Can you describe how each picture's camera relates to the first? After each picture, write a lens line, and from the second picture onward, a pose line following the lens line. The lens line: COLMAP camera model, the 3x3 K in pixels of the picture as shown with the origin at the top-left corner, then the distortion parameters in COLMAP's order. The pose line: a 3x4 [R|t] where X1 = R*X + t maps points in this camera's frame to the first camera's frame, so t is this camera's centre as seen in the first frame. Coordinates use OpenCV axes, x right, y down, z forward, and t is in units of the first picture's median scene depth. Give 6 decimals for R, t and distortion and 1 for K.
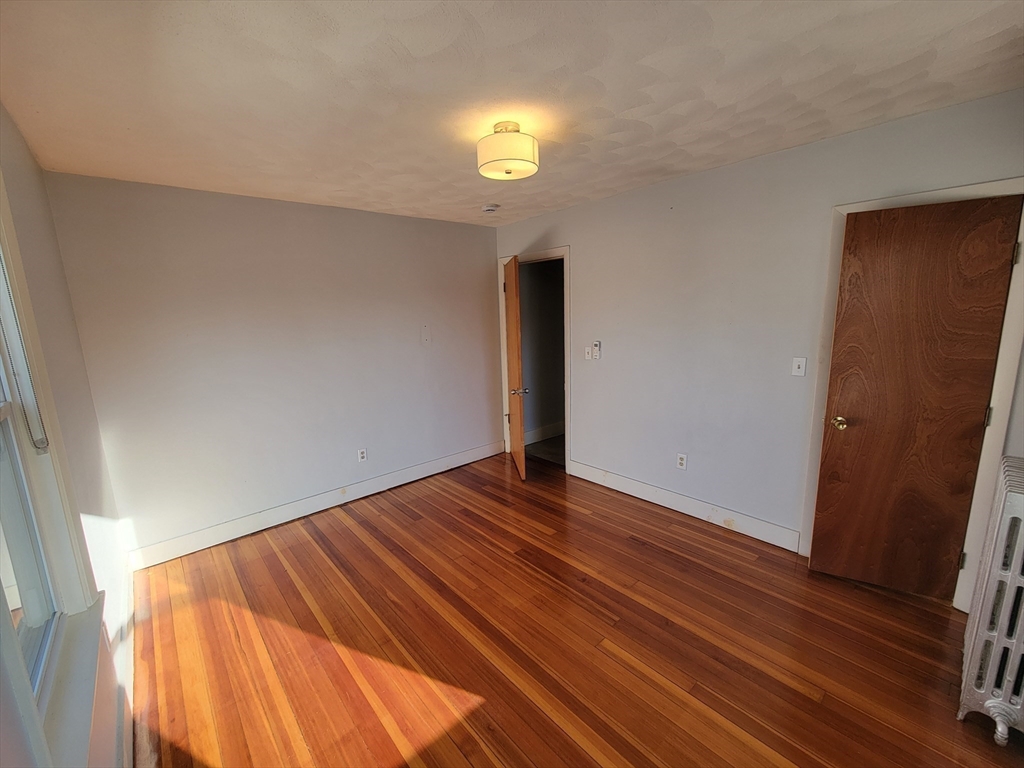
lens RADIAL K [[417.8, 0, 510.3], [0, 417.8, 387.0], [0, 0, 1]] dist [-0.002404, -0.000266]
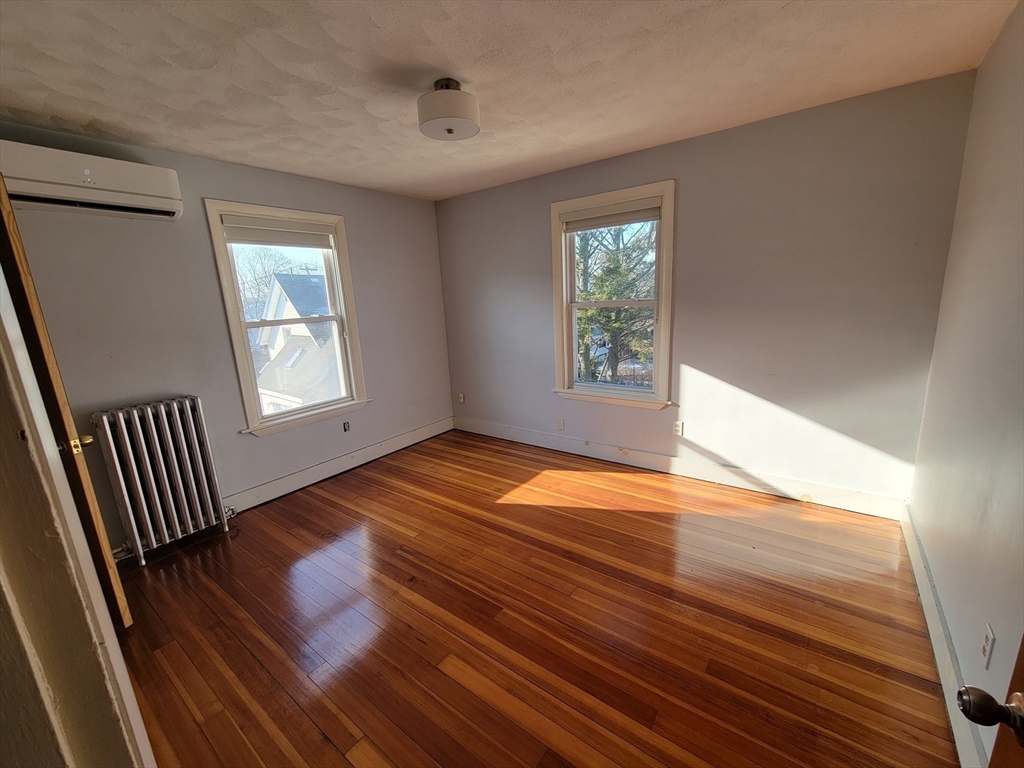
lens RADIAL K [[417.8, 0, 510.3], [0, 417.8, 387.0], [0, 0, 1]] dist [-0.002404, -0.000266]
pose [[-0.976826, 0.126862, -0.172385, 0.083039], [0.051078, 0.920311, 0.387839, -0.270001], [0.207850, 0.370046, -0.905464, 1.747854]]
